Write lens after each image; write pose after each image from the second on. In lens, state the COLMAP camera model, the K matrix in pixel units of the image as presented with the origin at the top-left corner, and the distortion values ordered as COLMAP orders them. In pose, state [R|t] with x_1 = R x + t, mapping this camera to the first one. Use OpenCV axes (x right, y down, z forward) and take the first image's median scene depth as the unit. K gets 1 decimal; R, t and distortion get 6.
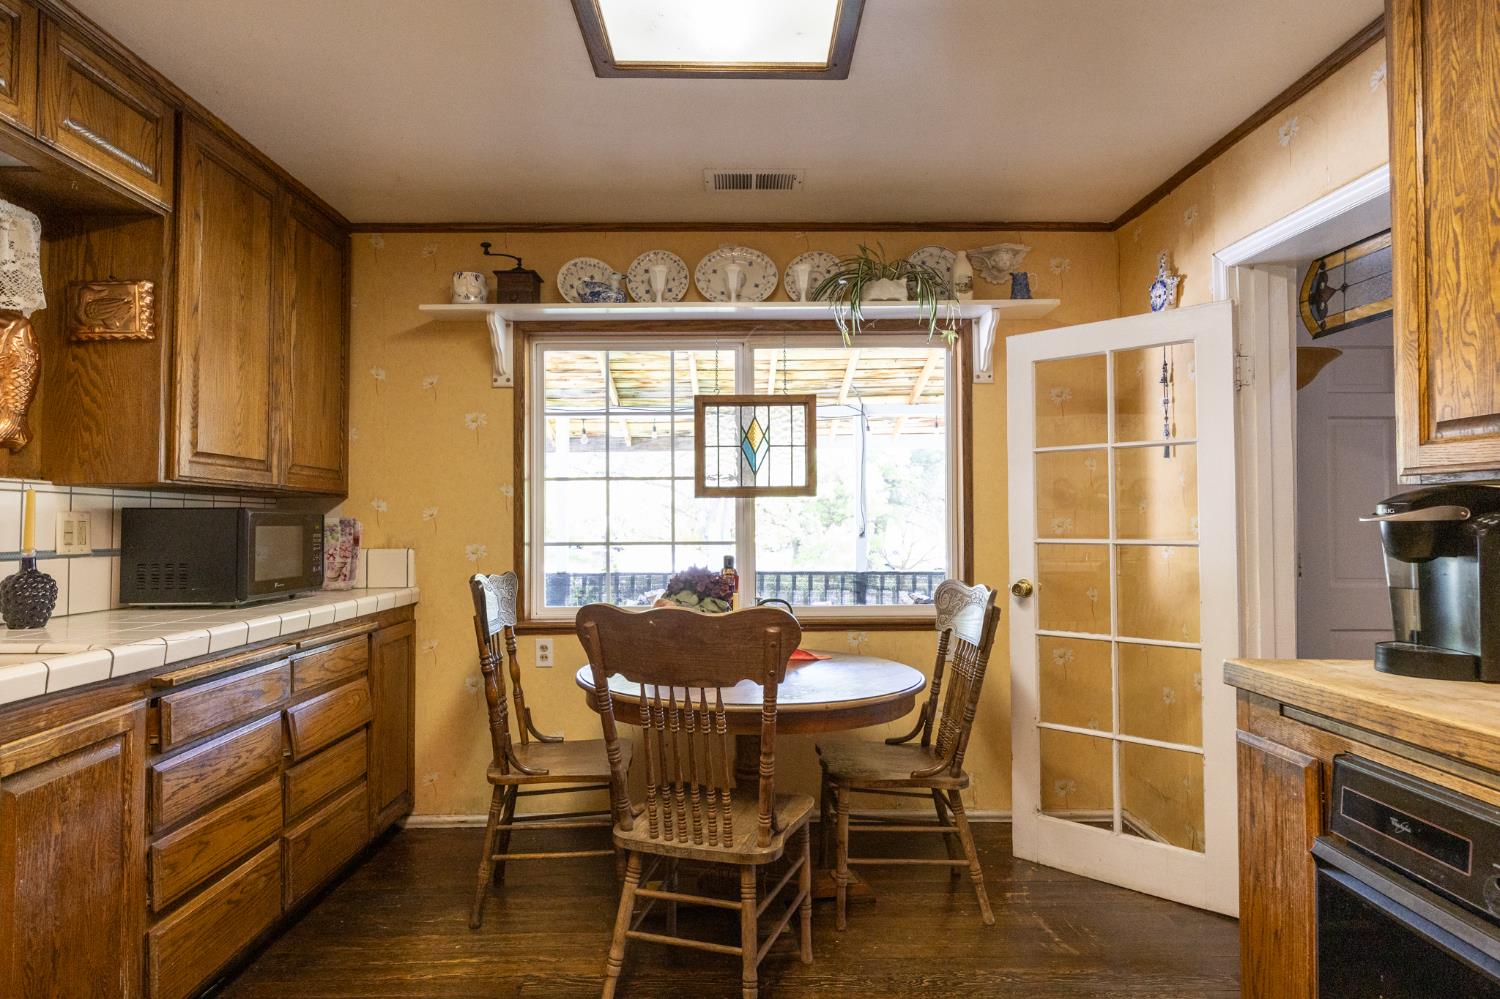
lens RADIAL K [[860.5, 0, 750.3], [0, 860.5, 495.1], [0, 0, 1]] dist [0.006400, -0.003835]
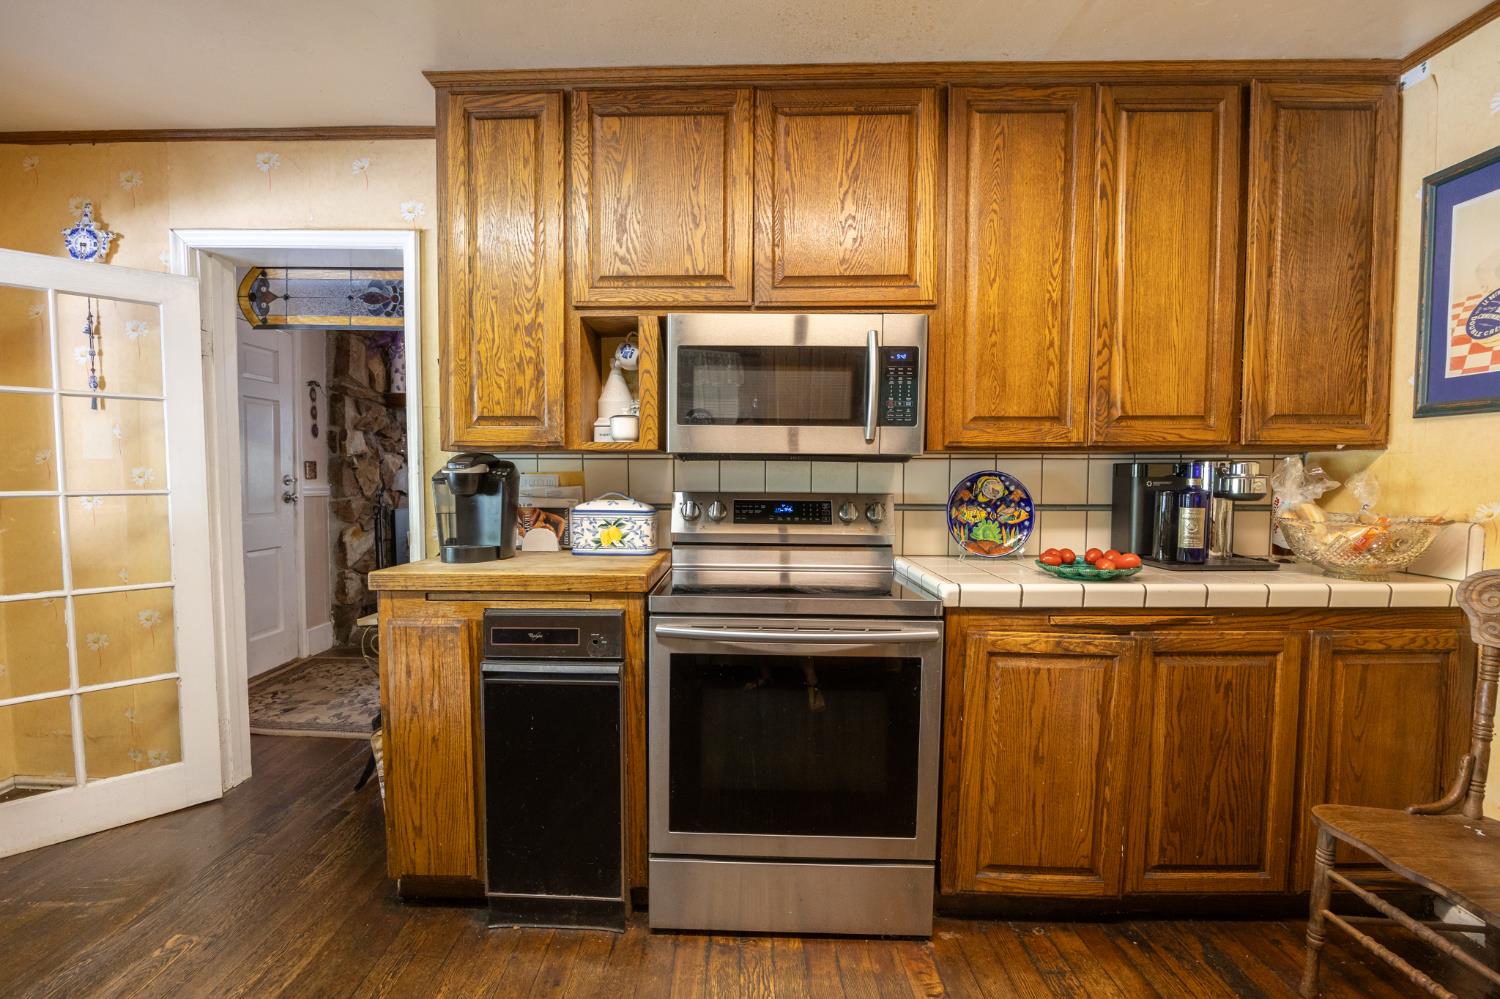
lens RADIAL K [[642.6, 0, 750.1], [0, 642.6, 508.7], [0, 0, 1]] dist [-0.002056, 0.000089]
pose [[0.050855, -0.053556, 0.997269, -0.252132], [-0.033103, 0.997922, 0.055279, 0.006381], [-0.998157, -0.035824, 0.048976, 0.200415]]
